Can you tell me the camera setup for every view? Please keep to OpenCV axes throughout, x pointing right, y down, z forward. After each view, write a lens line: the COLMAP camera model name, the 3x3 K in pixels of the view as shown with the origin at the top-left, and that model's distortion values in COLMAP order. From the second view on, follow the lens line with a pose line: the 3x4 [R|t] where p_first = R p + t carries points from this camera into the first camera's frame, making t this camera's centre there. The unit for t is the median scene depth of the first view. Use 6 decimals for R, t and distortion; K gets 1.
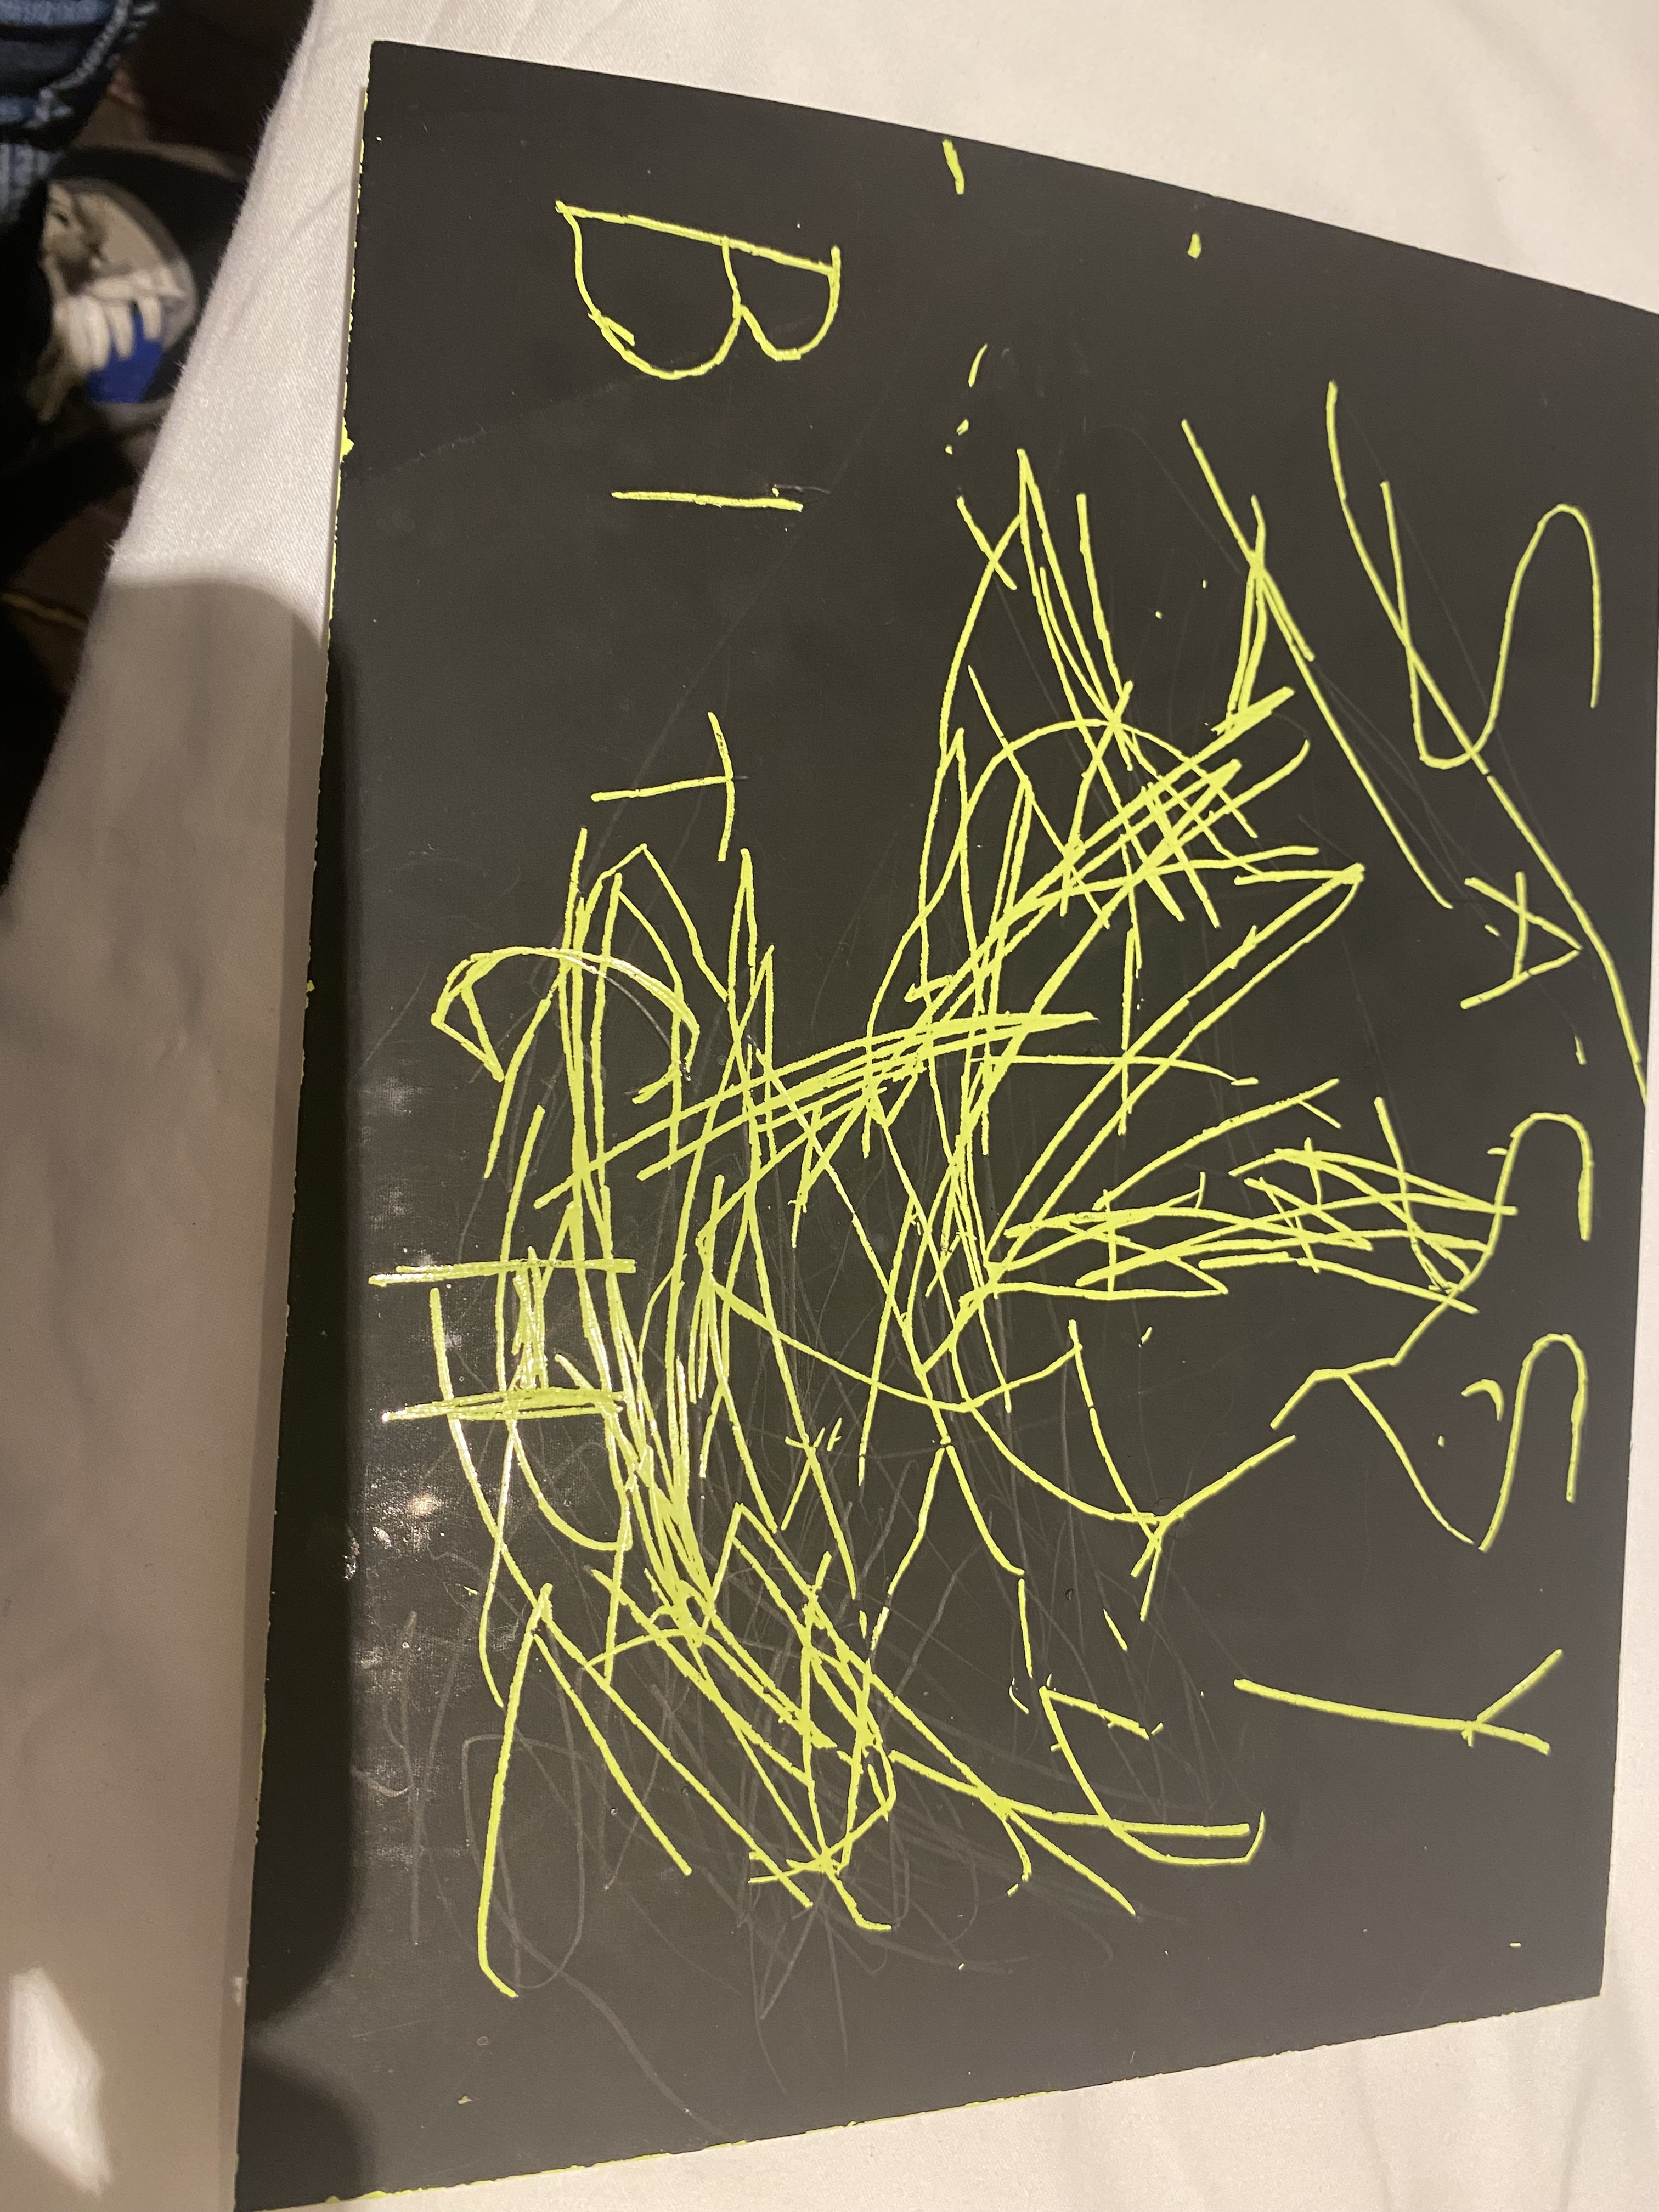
lens RADIAL K [[1660.2, 0, 815.7], [0, 1660.2, 1090.9], [0, 0, 1]] dist [0.045192, -0.010319]
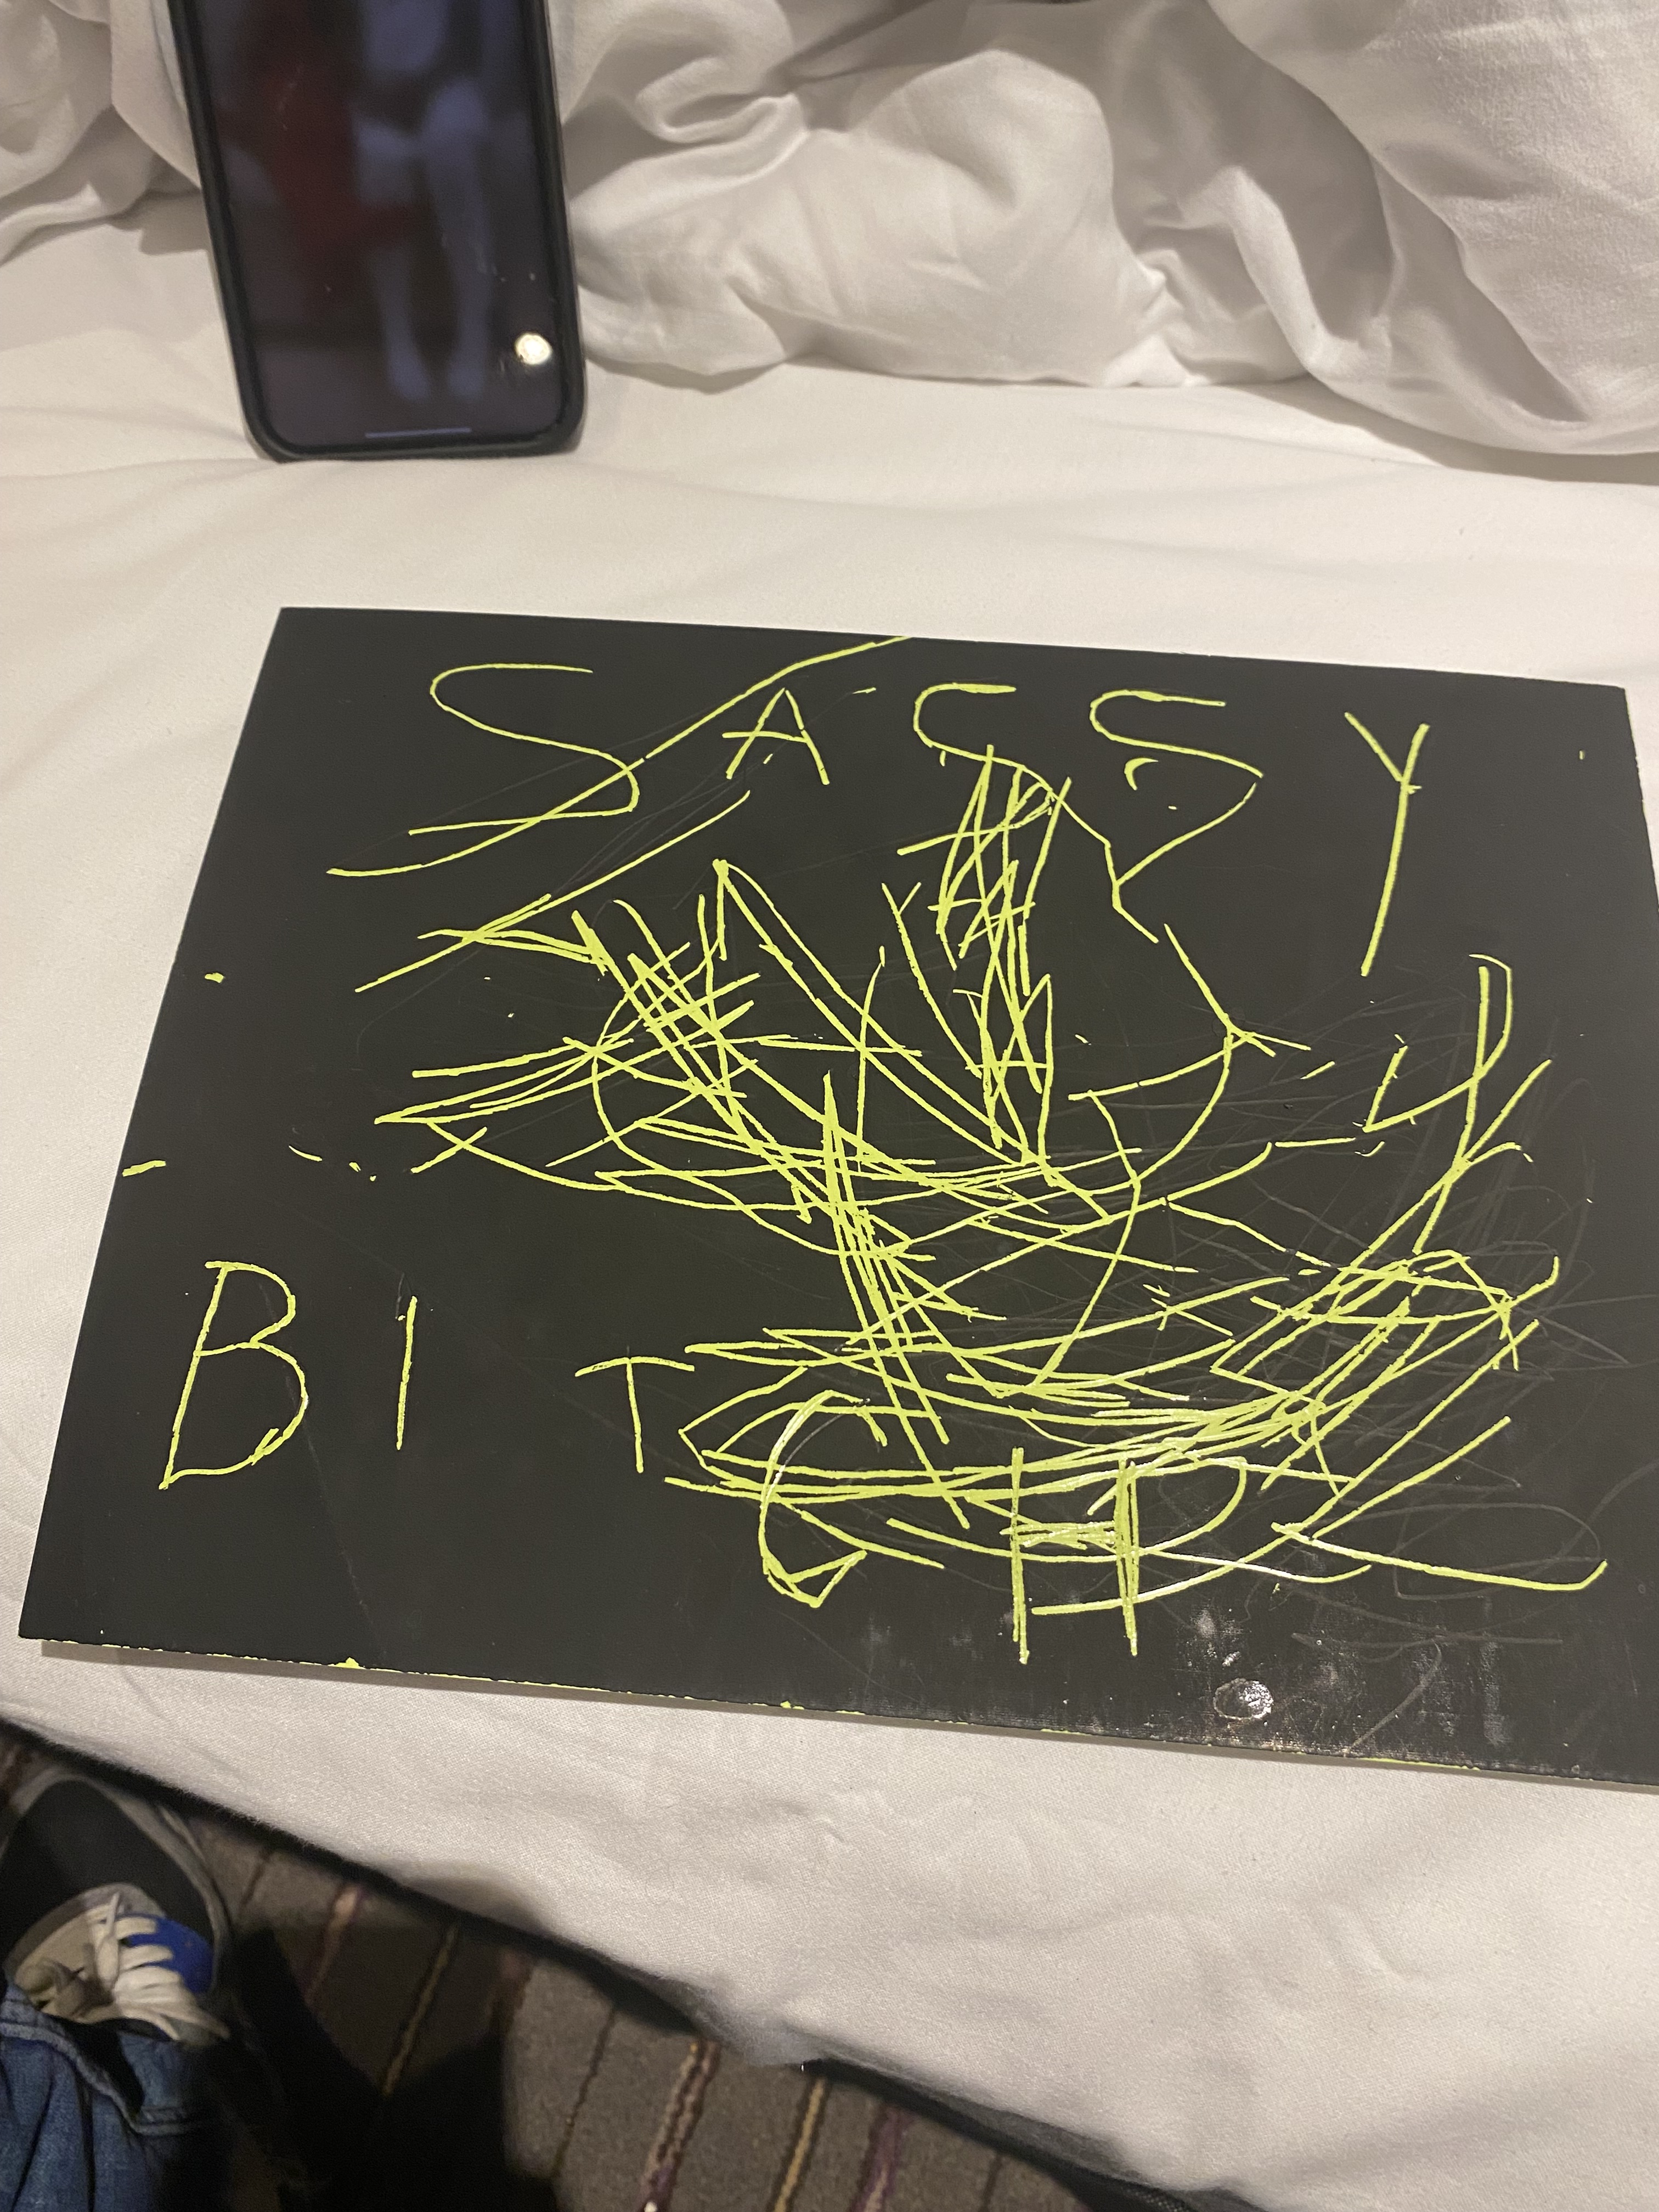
lens RADIAL K [[1660.2, 0, 830.3], [0, 1660.2, 1093.9], [0, 0, 1]] dist [0.045192, -0.010319]
pose [[0.028737, -0.990955, 0.131080, -0.012382], [0.998979, 0.023900, -0.038330, 0.006123], [0.034851, 0.132047, 0.990631, -0.247703]]
